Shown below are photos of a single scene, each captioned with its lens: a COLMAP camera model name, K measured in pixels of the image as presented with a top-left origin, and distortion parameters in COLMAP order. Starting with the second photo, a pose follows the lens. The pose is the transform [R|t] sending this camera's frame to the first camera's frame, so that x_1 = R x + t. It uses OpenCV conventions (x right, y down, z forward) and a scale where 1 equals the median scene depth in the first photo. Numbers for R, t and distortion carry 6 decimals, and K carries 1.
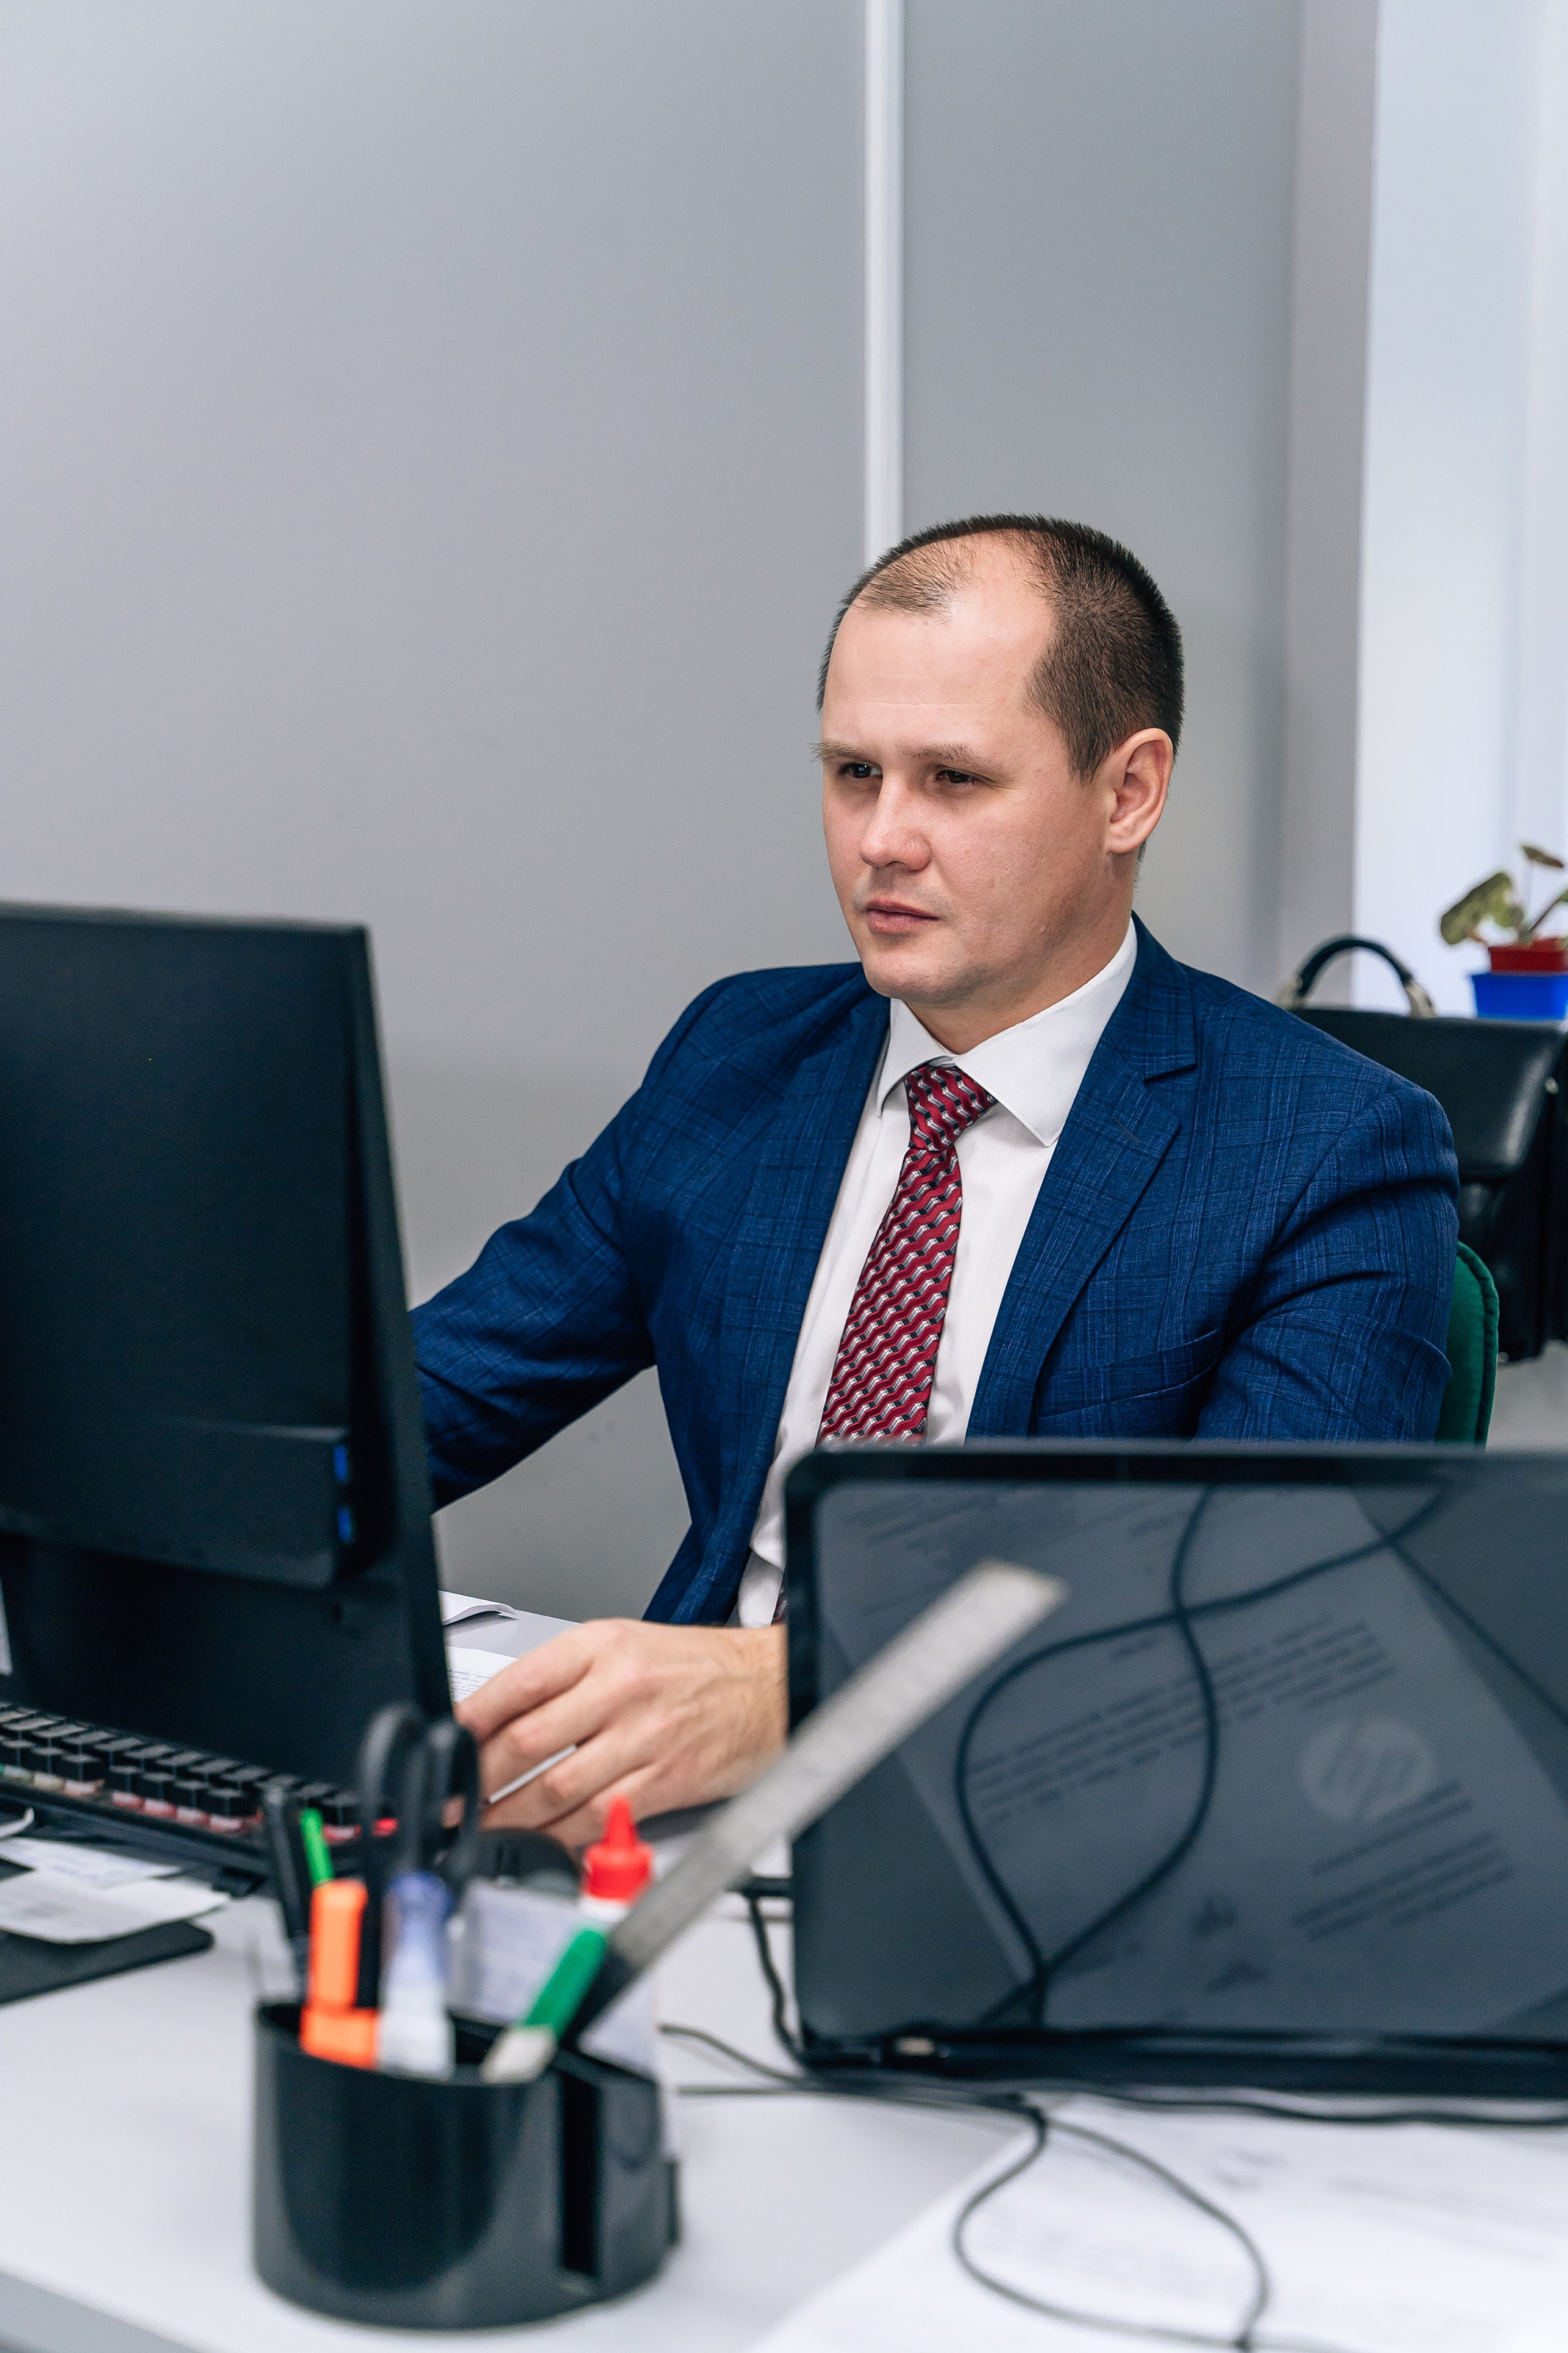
lens RADIAL K [[3570.2, 0, 784.0], [0, 3570.2, 1176.5], [0, 0, 1]] dist [0.624533, -1.315080]
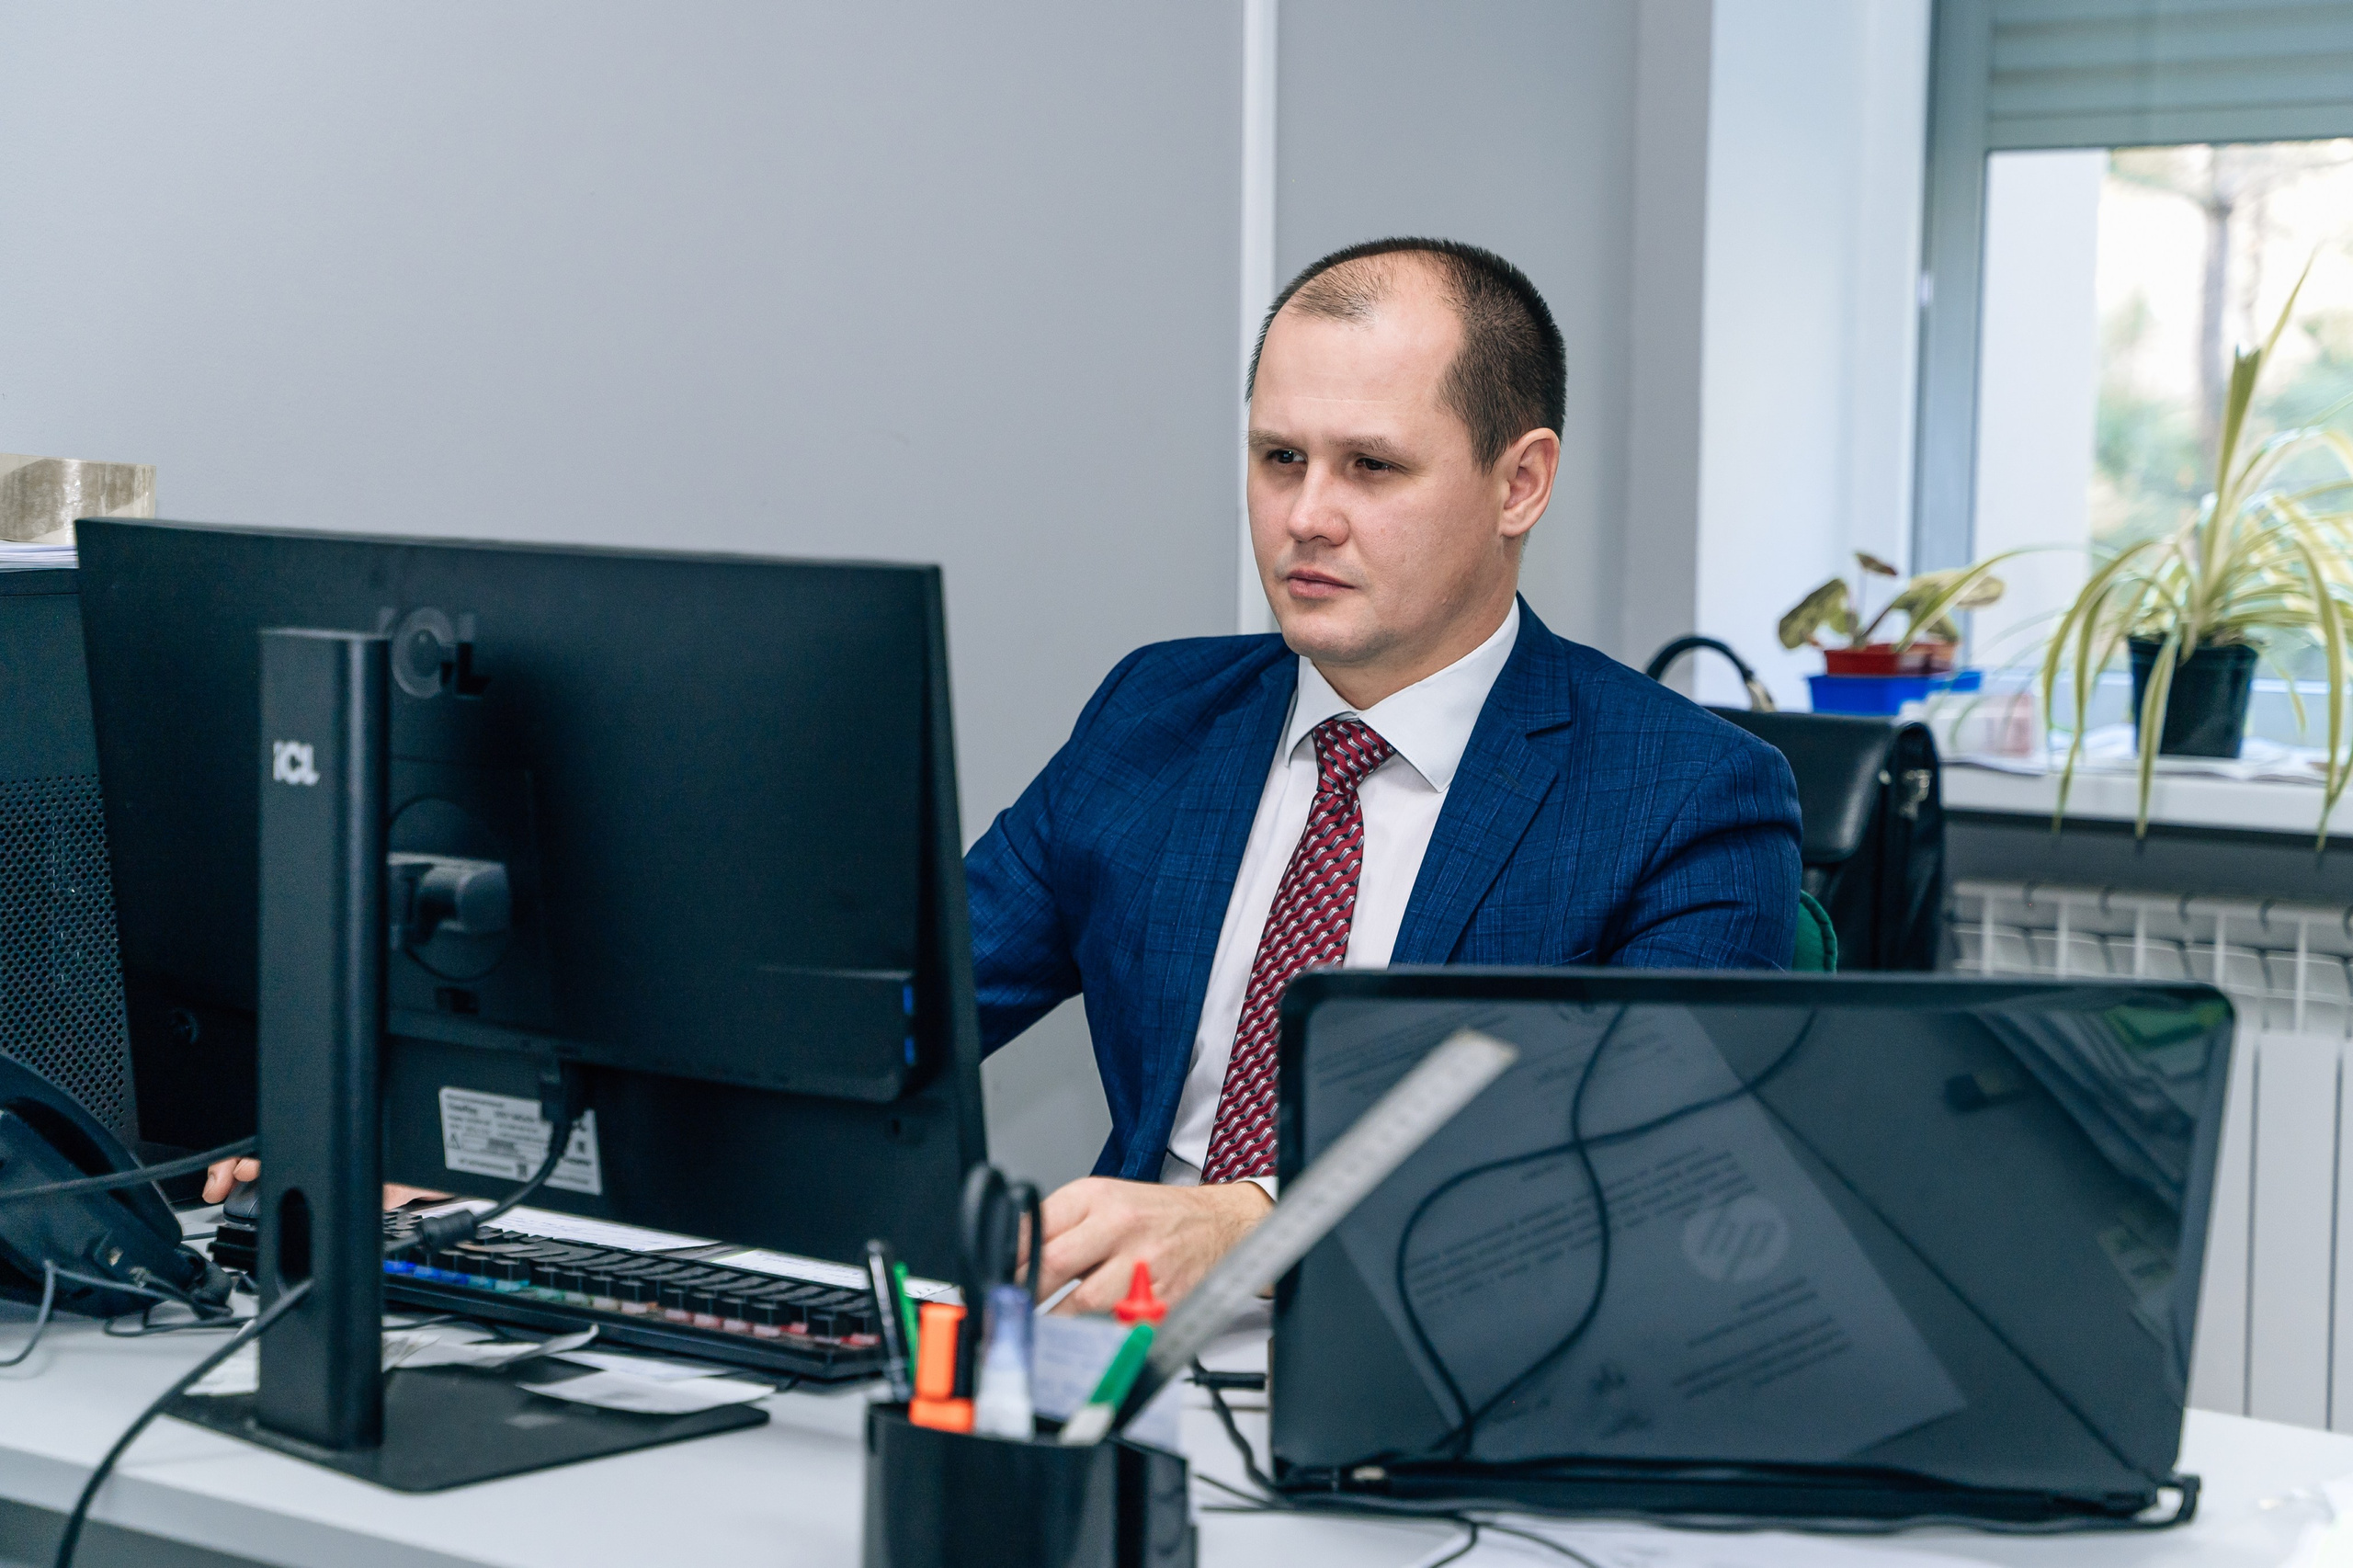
lens RADIAL K [[4261.6, 0, 1176.5], [0, 4261.6, 784.0], [0, 0, 1]] dist [1.826389, -18.652320]
pose [[0.998801, 0.014470, 0.046761, -0.073733], [-0.012326, 0.998874, -0.045815, 0.052657], [-0.047371, 0.045184, 0.997855, -0.355186]]
